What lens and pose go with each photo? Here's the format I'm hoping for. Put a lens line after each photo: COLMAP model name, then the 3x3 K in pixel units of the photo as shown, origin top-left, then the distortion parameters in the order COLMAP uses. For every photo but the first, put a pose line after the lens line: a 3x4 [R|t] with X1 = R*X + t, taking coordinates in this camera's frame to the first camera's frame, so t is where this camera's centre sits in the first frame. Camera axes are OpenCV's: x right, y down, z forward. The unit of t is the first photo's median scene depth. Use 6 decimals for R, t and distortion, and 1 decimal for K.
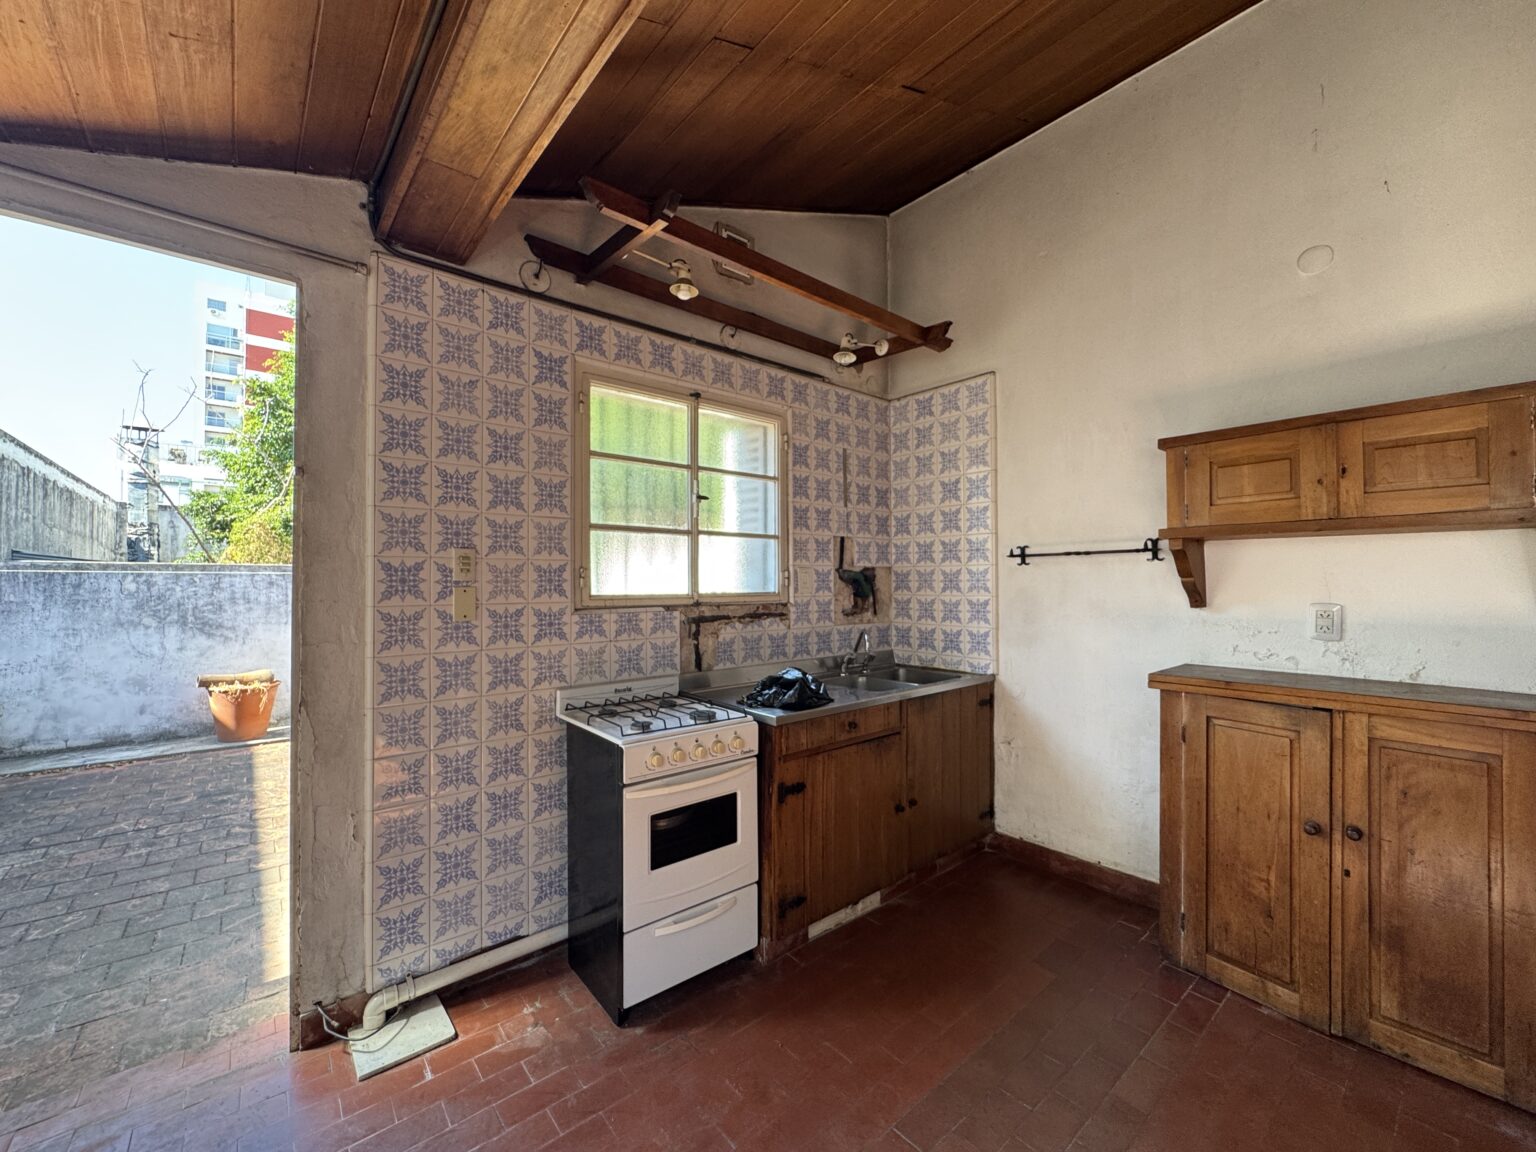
lens RADIAL K [[618.2, 0, 768.0], [0, 618.2, 576.0], [0, 0, 1]] dist [-0.001760, -0.000110]
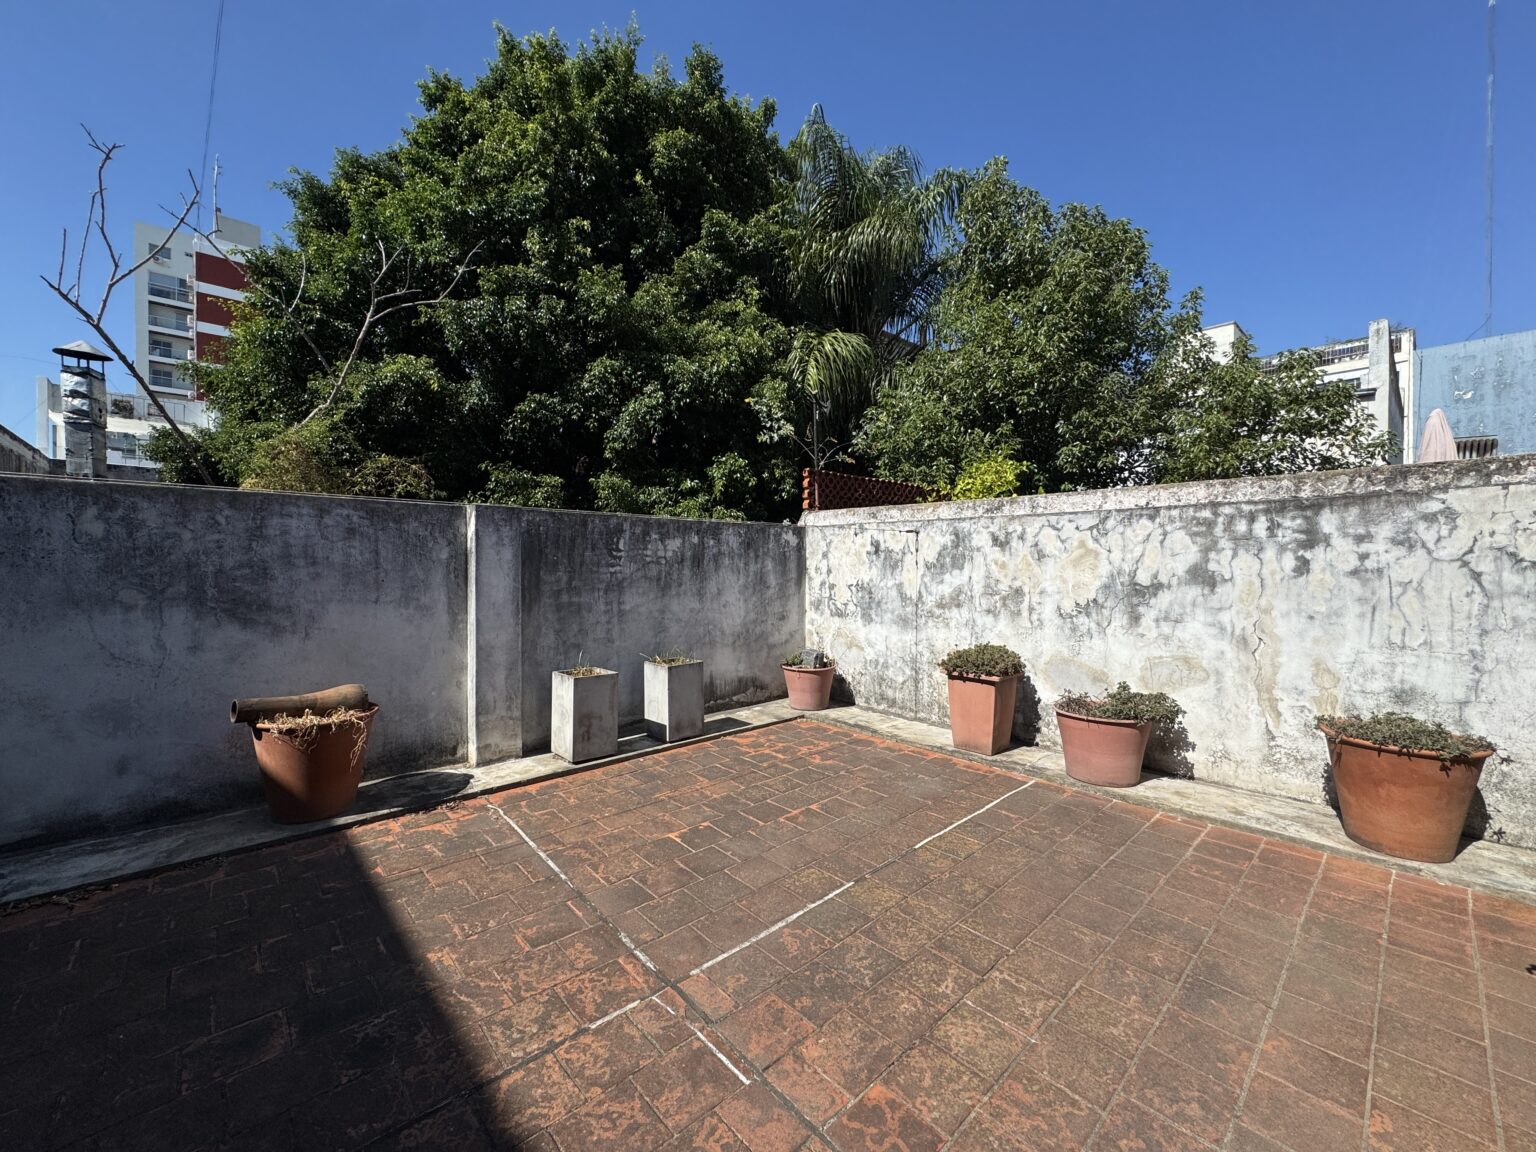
lens RADIAL K [[613.4, 0, 770.9], [0, 613.4, 572.3], [0, 0, 1]] dist [-0.001615, 0.000368]
pose [[0.998537, 0.004463, 0.053894, -0.485327], [-0.005912, 0.999625, 0.026741, 0.035483], [-0.053755, -0.027021, 0.998188, 0.449152]]
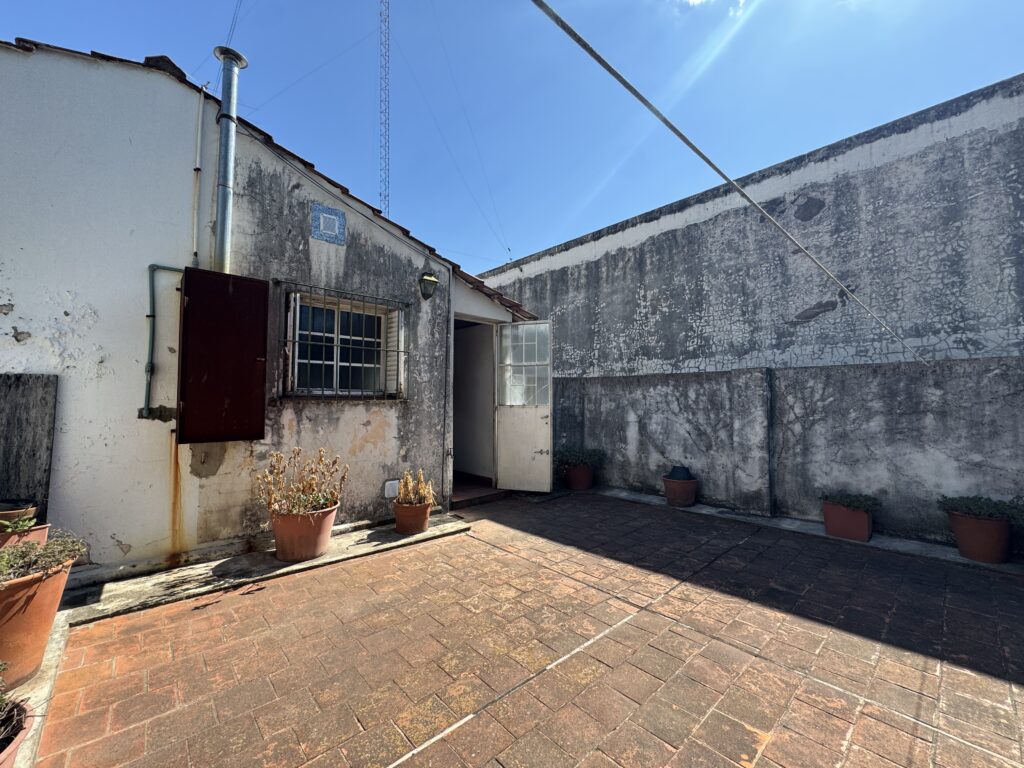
lens RADIAL K [[409.0, 0, 513.9], [0, 409.0, 381.5], [0, 0, 1]] dist [-0.001615, 0.000368]
pose [[-0.999006, -0.002082, -0.044536, -0.354117], [0.000733, 0.998007, -0.063097, 0.048430], [0.044579, -0.063067, -0.997013, 1.261616]]
